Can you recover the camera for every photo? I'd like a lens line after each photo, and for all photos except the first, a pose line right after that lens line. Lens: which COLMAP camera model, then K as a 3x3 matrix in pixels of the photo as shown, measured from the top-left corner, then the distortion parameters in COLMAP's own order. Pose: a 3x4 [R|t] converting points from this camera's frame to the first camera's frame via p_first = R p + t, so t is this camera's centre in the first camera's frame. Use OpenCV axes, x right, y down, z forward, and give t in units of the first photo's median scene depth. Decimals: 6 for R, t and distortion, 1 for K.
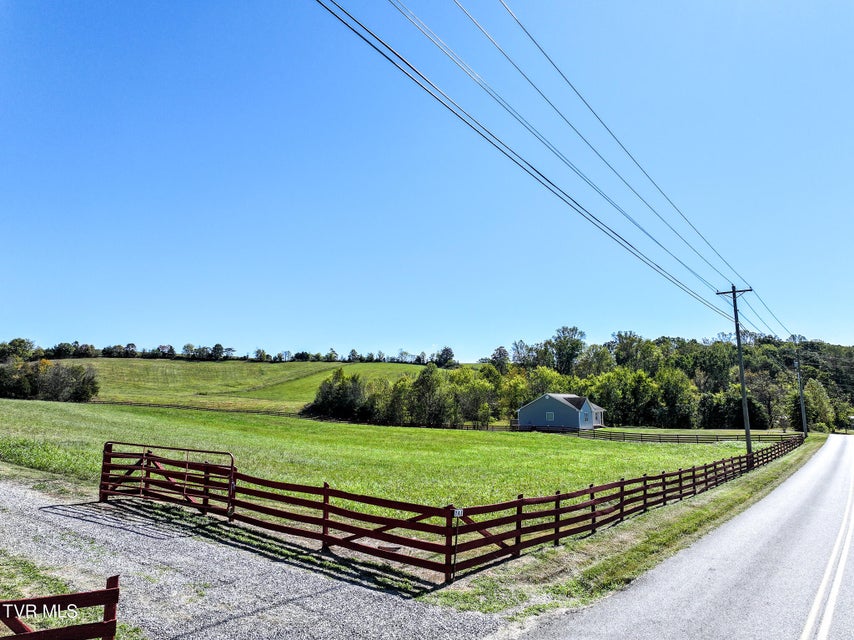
lens RADIAL K [[597.2, 0, 429.3], [0, 597.2, 323.4], [0, 0, 1]] dist [0.005773, 0.004960]
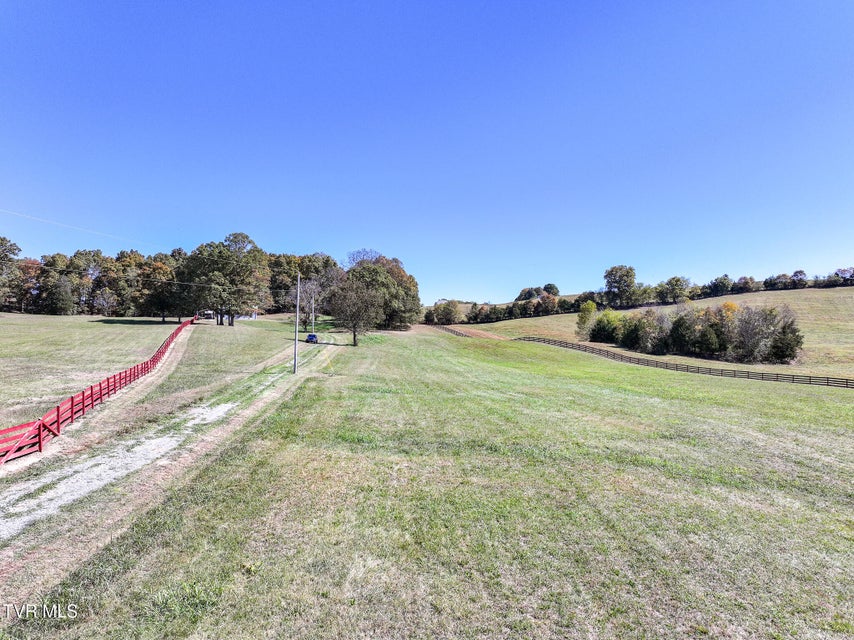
lens RADIAL K [[597.2, 0, 429.3], [0, 597.2, 323.4], [0, 0, 1]] dist [0.005773, 0.004960]
pose [[0.569803, -0.026795, -0.821345, -0.137415], [0.122827, 0.991018, 0.052879, 0.001111], [0.812551, -0.131014, 0.567976, 0.154518]]
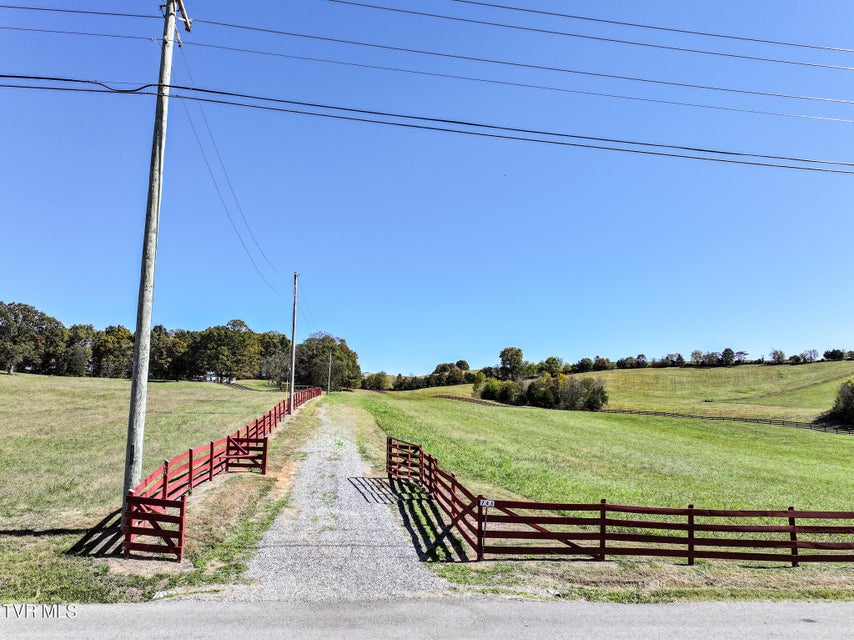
lens RADIAL K [[597.2, 0, 429.3], [0, 597.2, 323.4], [0, 0, 1]] dist [0.005773, 0.004960]
pose [[0.675859, -0.111029, -0.728620, 0.027964], [0.101892, 0.993171, -0.056829, 0.000888], [0.729954, -0.035832, 0.682557, 0.004647]]
